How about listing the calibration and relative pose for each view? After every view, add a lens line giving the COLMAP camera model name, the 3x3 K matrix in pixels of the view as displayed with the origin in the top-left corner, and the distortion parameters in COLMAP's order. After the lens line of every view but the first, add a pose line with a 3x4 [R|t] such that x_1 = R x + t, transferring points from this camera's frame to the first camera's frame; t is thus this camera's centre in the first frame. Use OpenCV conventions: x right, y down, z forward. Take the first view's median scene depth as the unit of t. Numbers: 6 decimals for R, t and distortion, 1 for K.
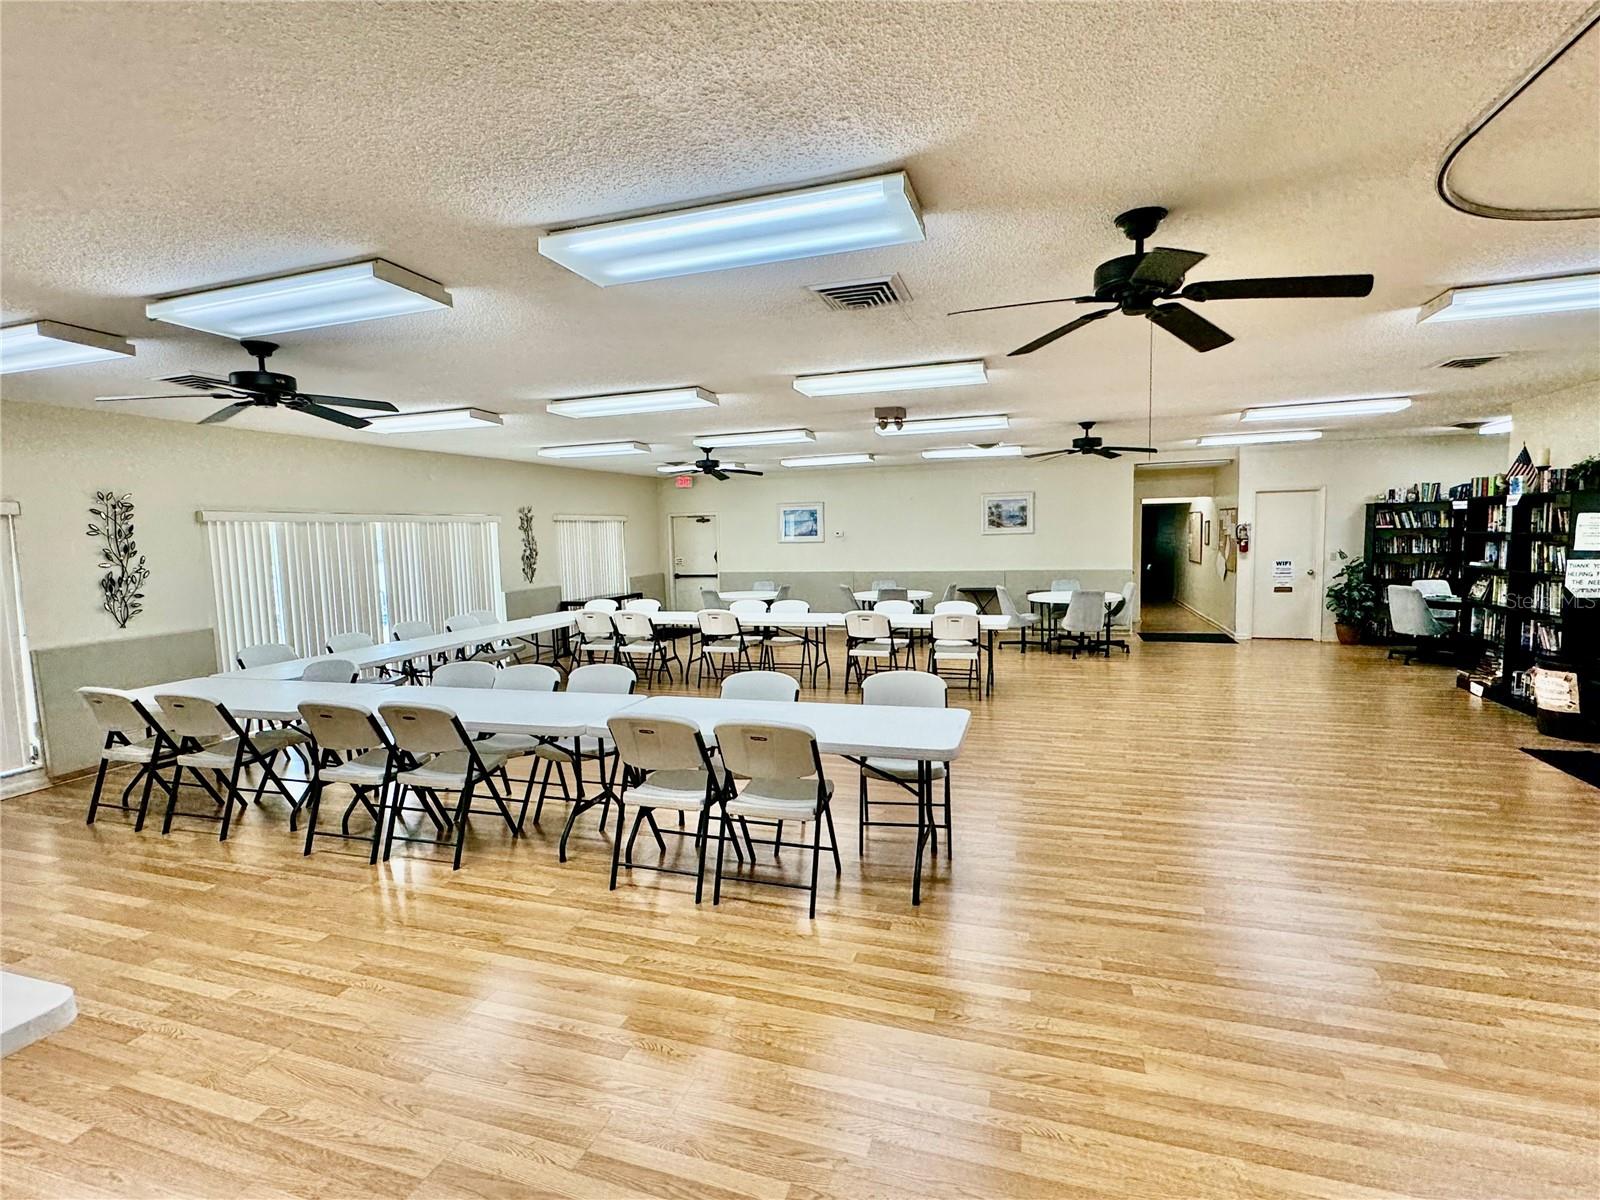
lens RADIAL K [[761.7, 0, 796.8], [0, 761.7, 602.6], [0, 0, 1]] dist [-0.001881, -0.000158]
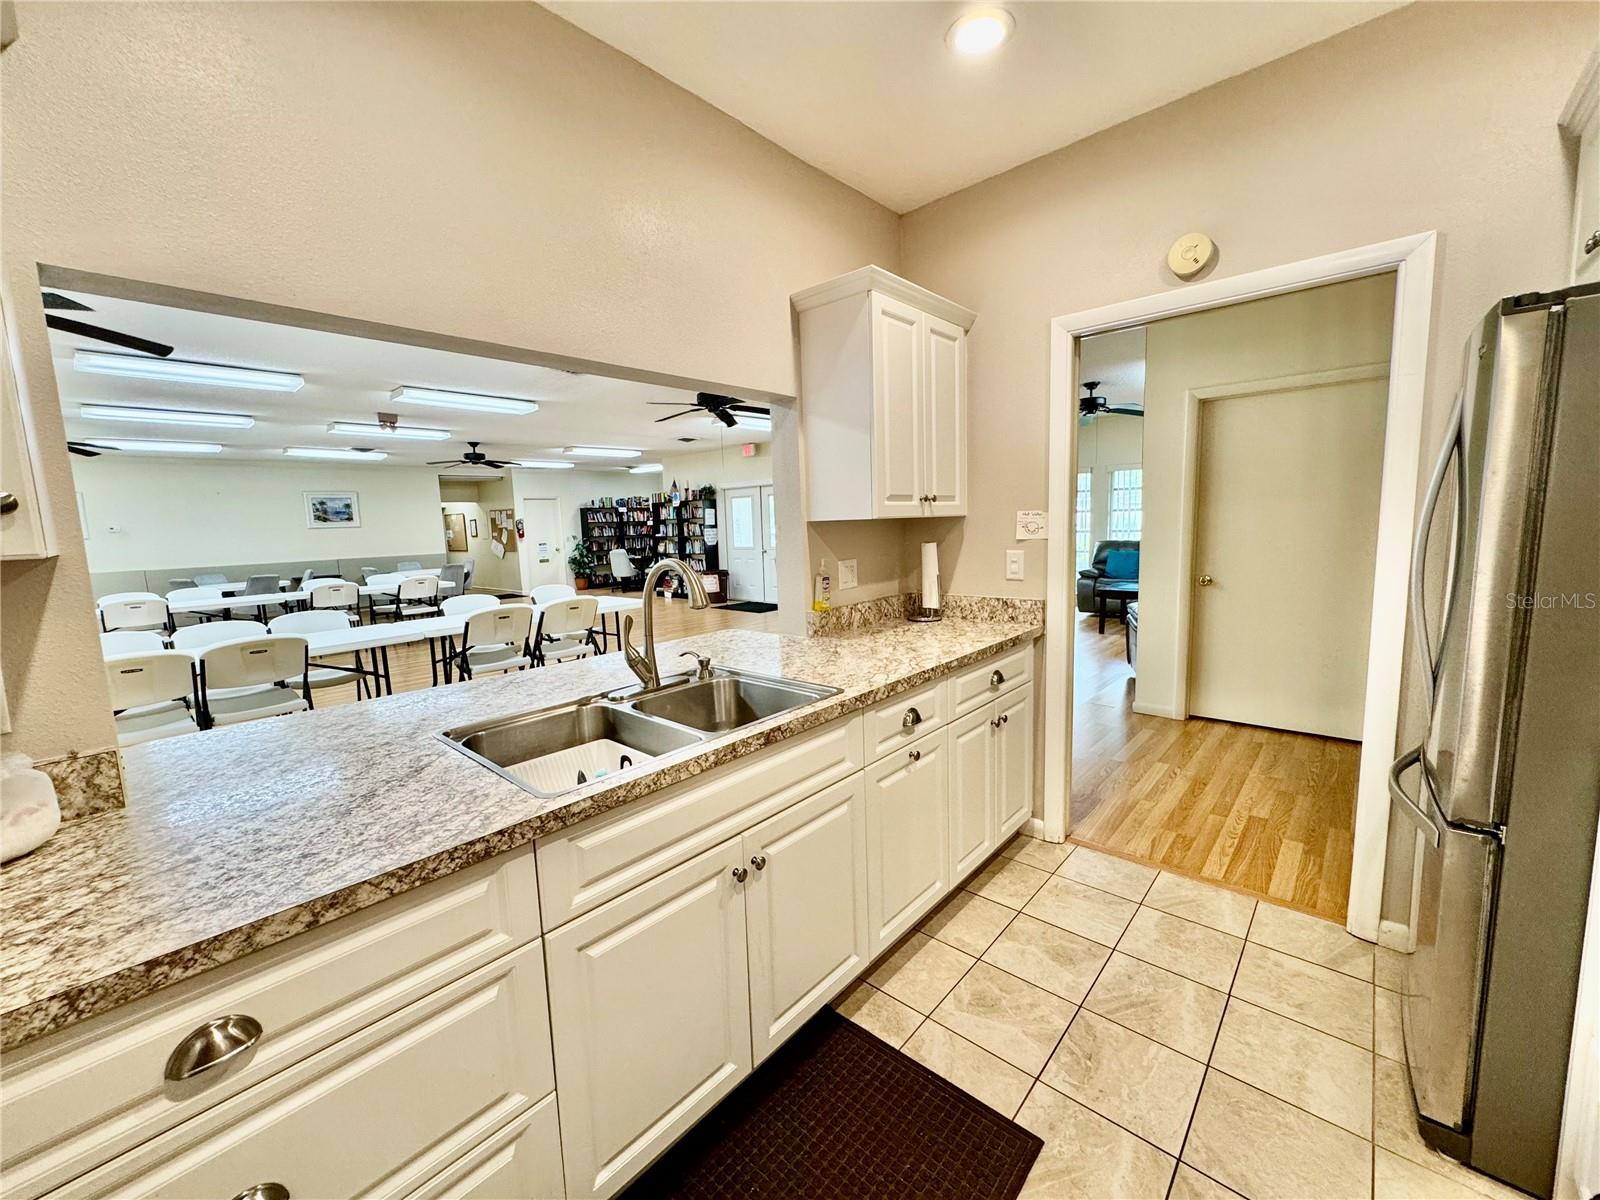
lens RADIAL K [[637.3, 0, 798.7], [0, 637.3, 601.3], [0, 0, 1]] dist [-0.000108, 0.000166]
pose [[0.401907, -0.103853, 0.909772, -0.402516], [0.108416, 0.991956, 0.065340, 0.040728], [-0.909240, 0.072373, 0.409934, -0.030256]]
